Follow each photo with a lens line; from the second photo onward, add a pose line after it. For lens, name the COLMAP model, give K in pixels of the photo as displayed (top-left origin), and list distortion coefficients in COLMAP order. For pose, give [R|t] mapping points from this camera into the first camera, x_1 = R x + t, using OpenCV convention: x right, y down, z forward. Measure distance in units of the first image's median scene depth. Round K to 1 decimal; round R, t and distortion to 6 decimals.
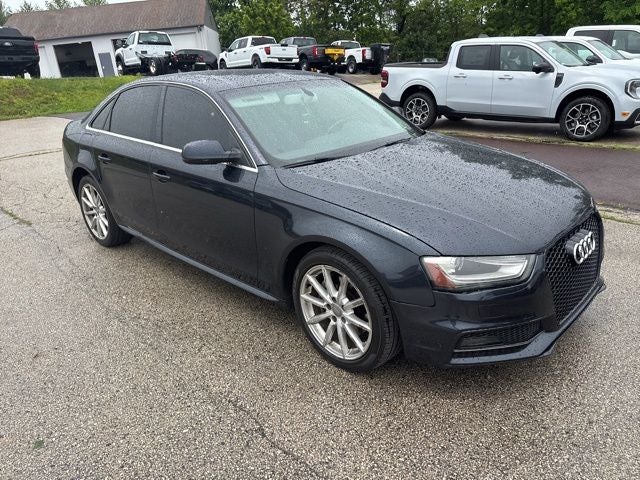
lens RADIAL K [[469.9, 0, 326.2], [0, 469.9, 238.8], [0, 0, 1]] dist [0.037951, -0.039826]
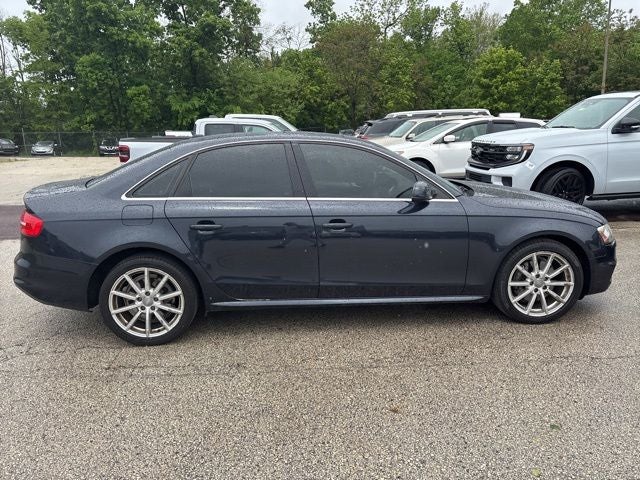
lens RADIAL K [[471.8, 0, 323.2], [0, 471.8, 241.7], [0, 0, 1]] dist [0.045345, -0.043226]
pose [[0.671607, -0.143608, 0.726857, -0.357669], [0.256176, 0.965538, -0.045938, -0.018416], [-0.695211, 0.217056, 0.685251, 0.101691]]
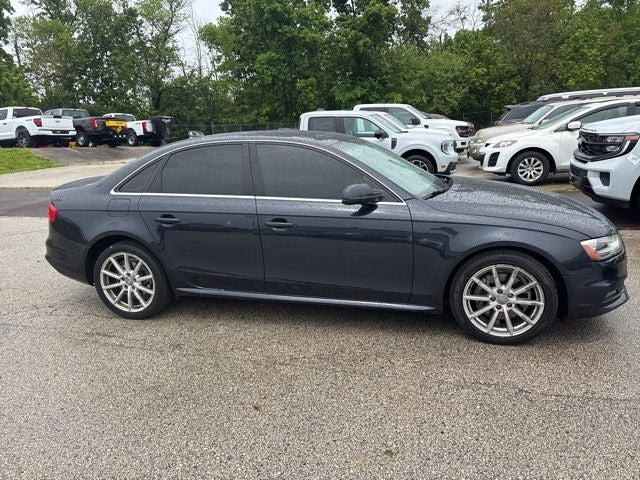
lens RADIAL K [[471.8, 0, 323.2], [0, 471.8, 241.7], [0, 0, 1]] dist [0.045345, -0.043226]
pose [[0.881476, -0.113882, 0.458292, -0.239668], [0.175745, 0.979886, -0.094532, 0.007867], [-0.438308, 0.163871, 0.883760, 0.006885]]
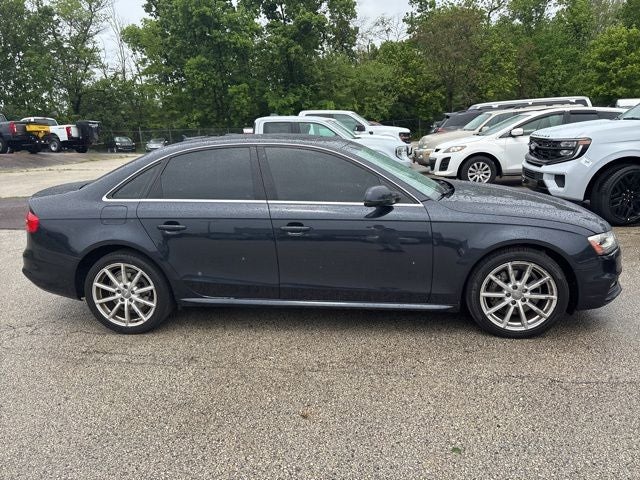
lens RADIAL K [[474.0, 0, 322.6], [0, 474.0, 239.8], [0, 0, 1]] dist [0.049566, -0.052088]
pose [[0.806109, -0.128454, 0.577657, -0.289376], [0.215935, 0.972698, -0.085033, -0.001569], [-0.550963, 0.193282, 0.811839, 0.038178]]
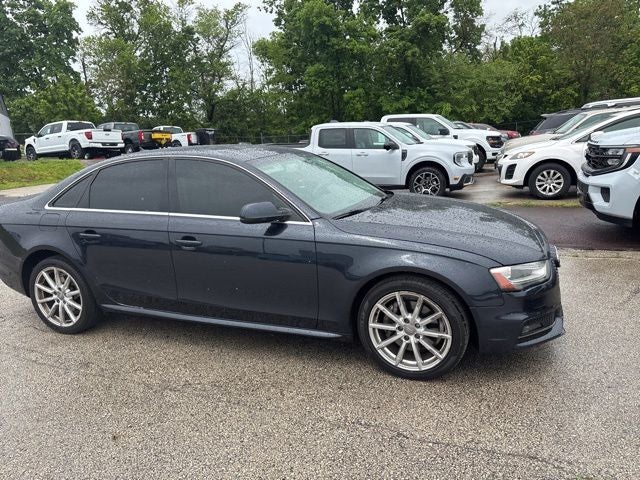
lens RADIAL K [[471.6, 0, 322.7], [0, 471.6, 238.4], [0, 0, 1]] dist [0.041952, -0.031988]
pose [[0.927855, -0.086418, 0.362790, -0.143734], [0.145231, 0.979717, -0.138064, 0.014213], [-0.343501, 0.180792, 0.921586, -0.018181]]
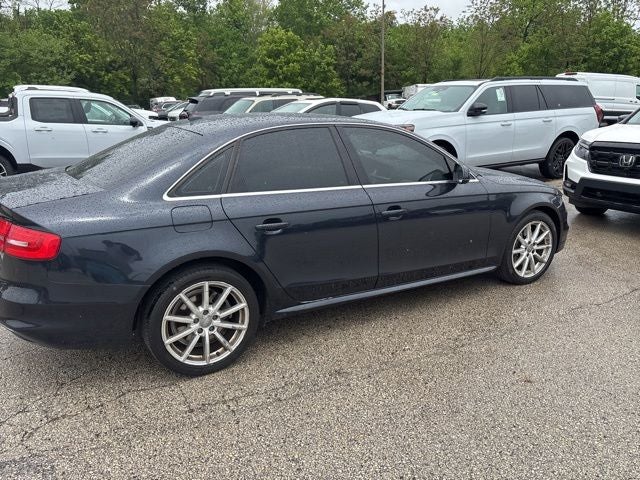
lens RADIAL K [[474.0, 0, 322.6], [0, 474.0, 239.8], [0, 0, 1]] dist [0.049566, -0.052088]
pose [[0.292421, -0.222160, 0.930126, -0.429714], [0.331121, 0.935996, 0.119461, -0.079265], [-0.897134, 0.273051, 0.347267, 0.255215]]
